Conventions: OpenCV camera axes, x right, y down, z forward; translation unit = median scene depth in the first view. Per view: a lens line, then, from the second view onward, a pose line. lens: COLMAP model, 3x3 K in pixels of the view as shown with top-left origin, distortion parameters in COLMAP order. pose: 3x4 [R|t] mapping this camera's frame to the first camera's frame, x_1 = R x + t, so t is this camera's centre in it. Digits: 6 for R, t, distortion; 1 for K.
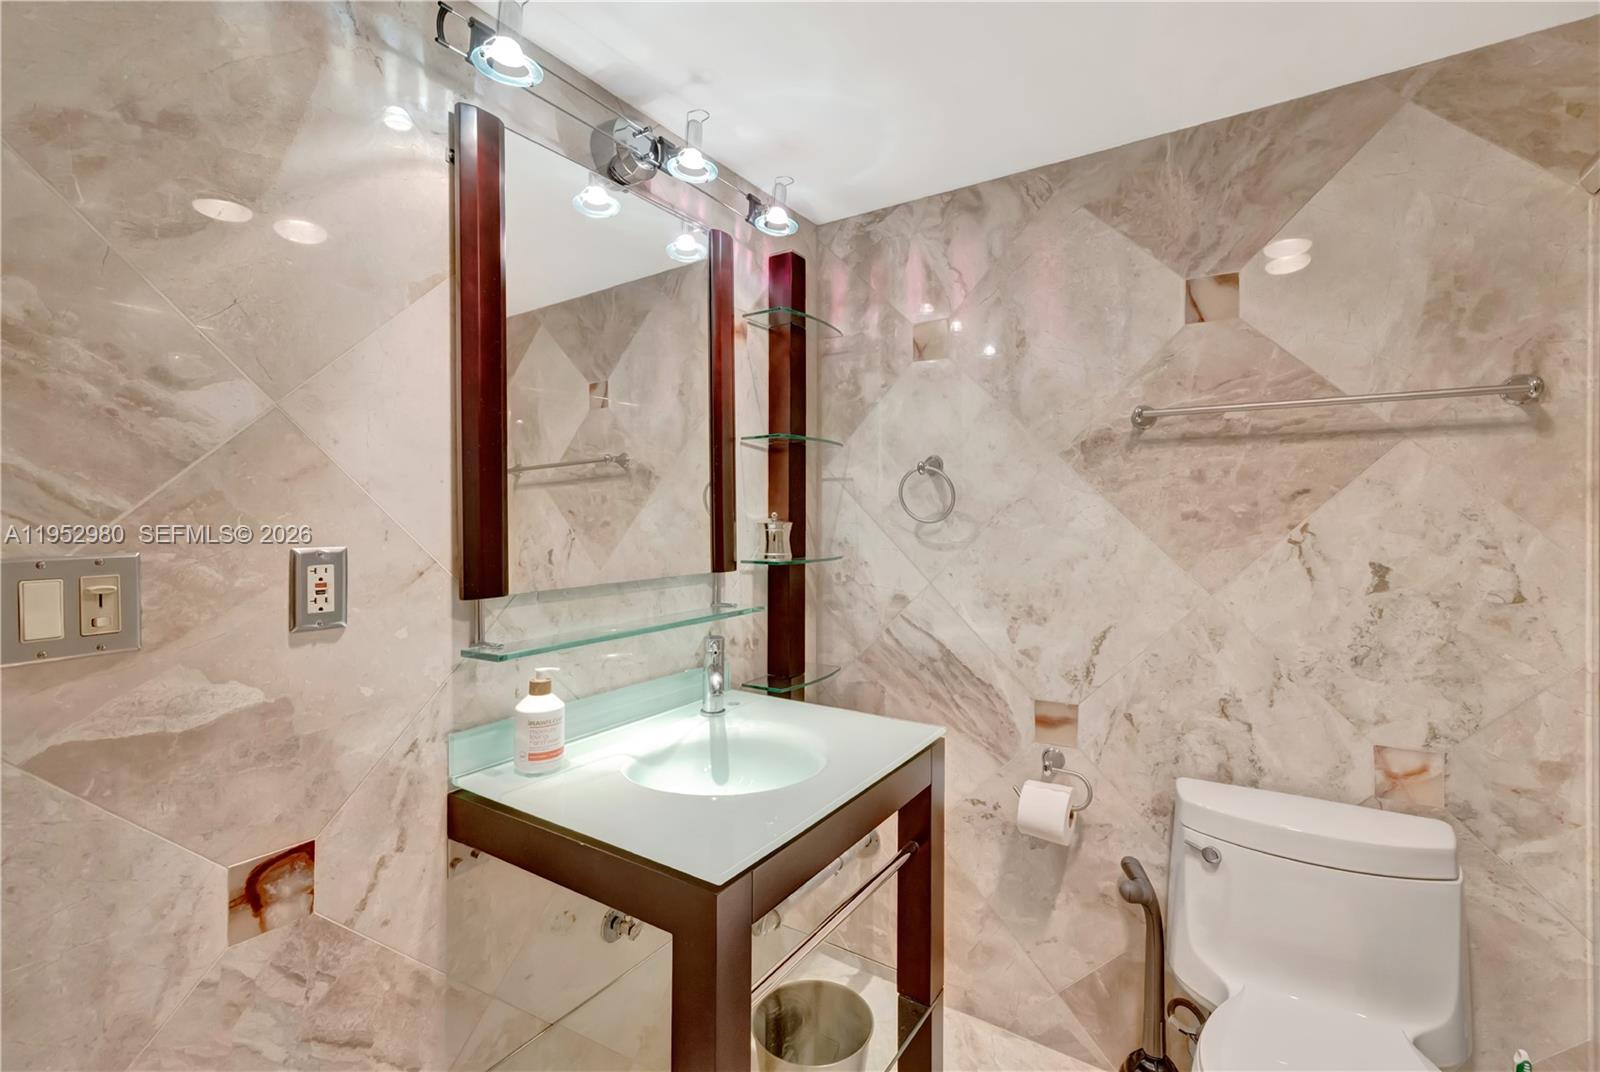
lens RADIAL K [[703.0, 0, 800.6], [0, 703.0, 524.7], [0, 0, 1]] dist [0.001150, 0.000916]
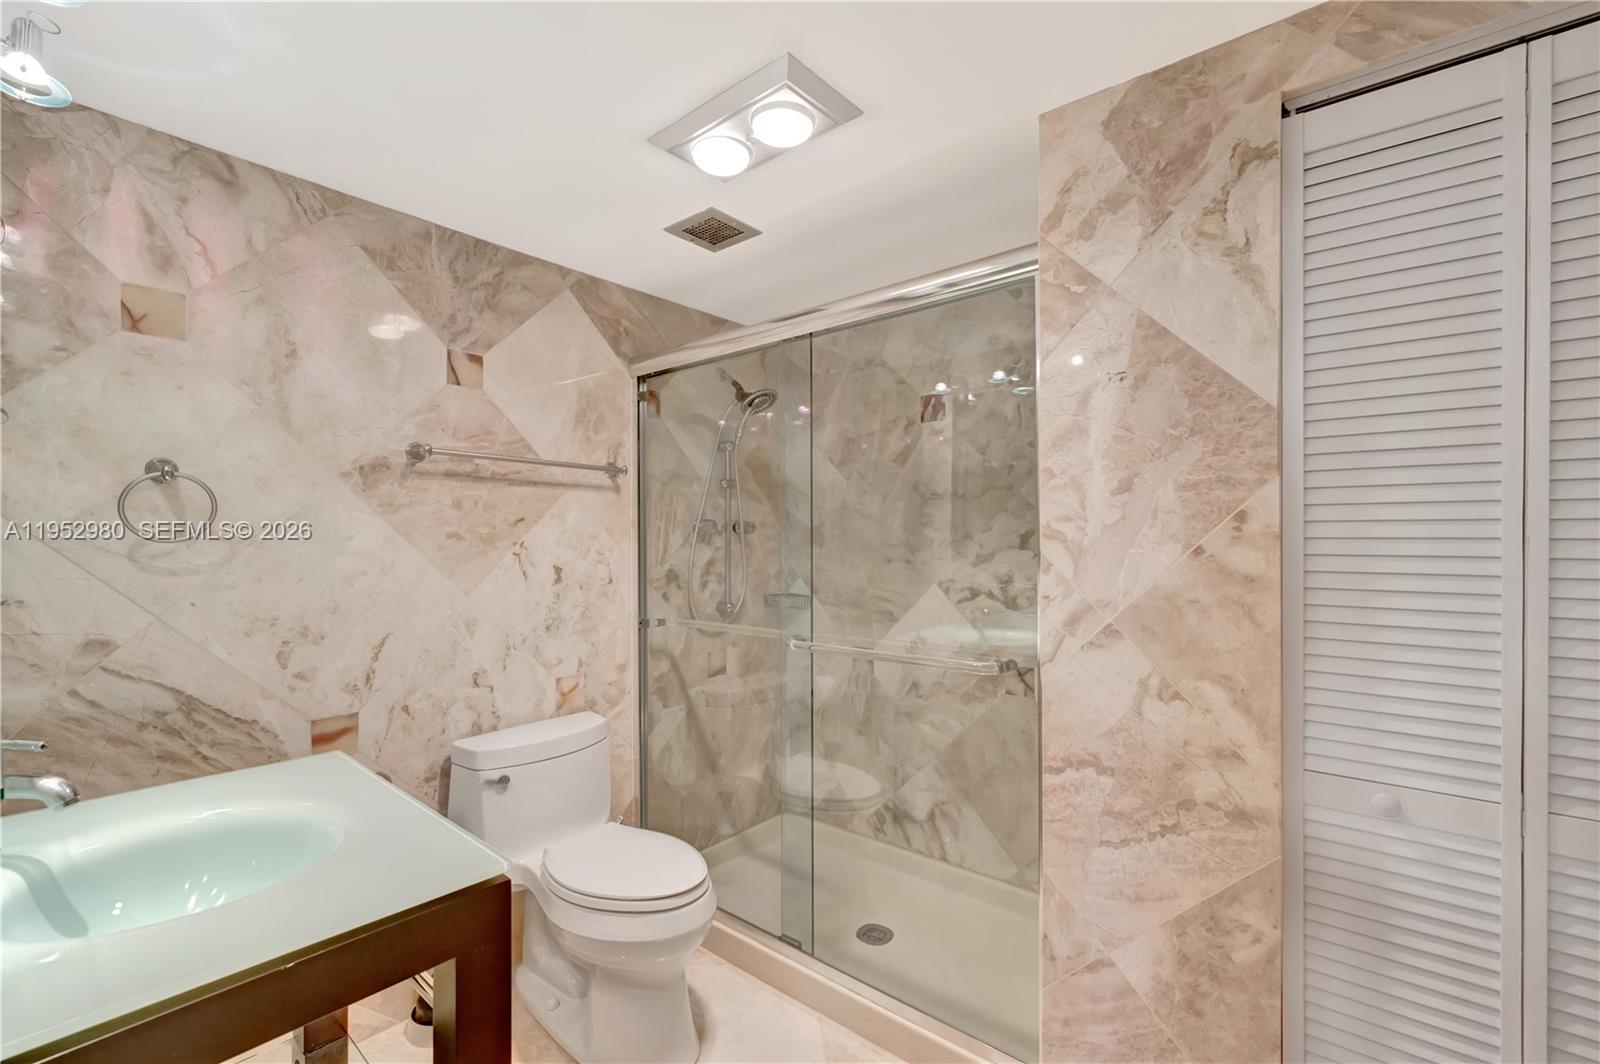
lens RADIAL K [[703.0, 0, 789.1], [0, 703.0, 540.4], [0, 0, 1]] dist [0.001150, 0.000916]
pose [[0.127287, -0.005762, 0.991849, -0.624449], [-0.000492, 0.999983, 0.005872, -0.011773], [-0.991866, -0.001235, 0.127282, 0.231620]]
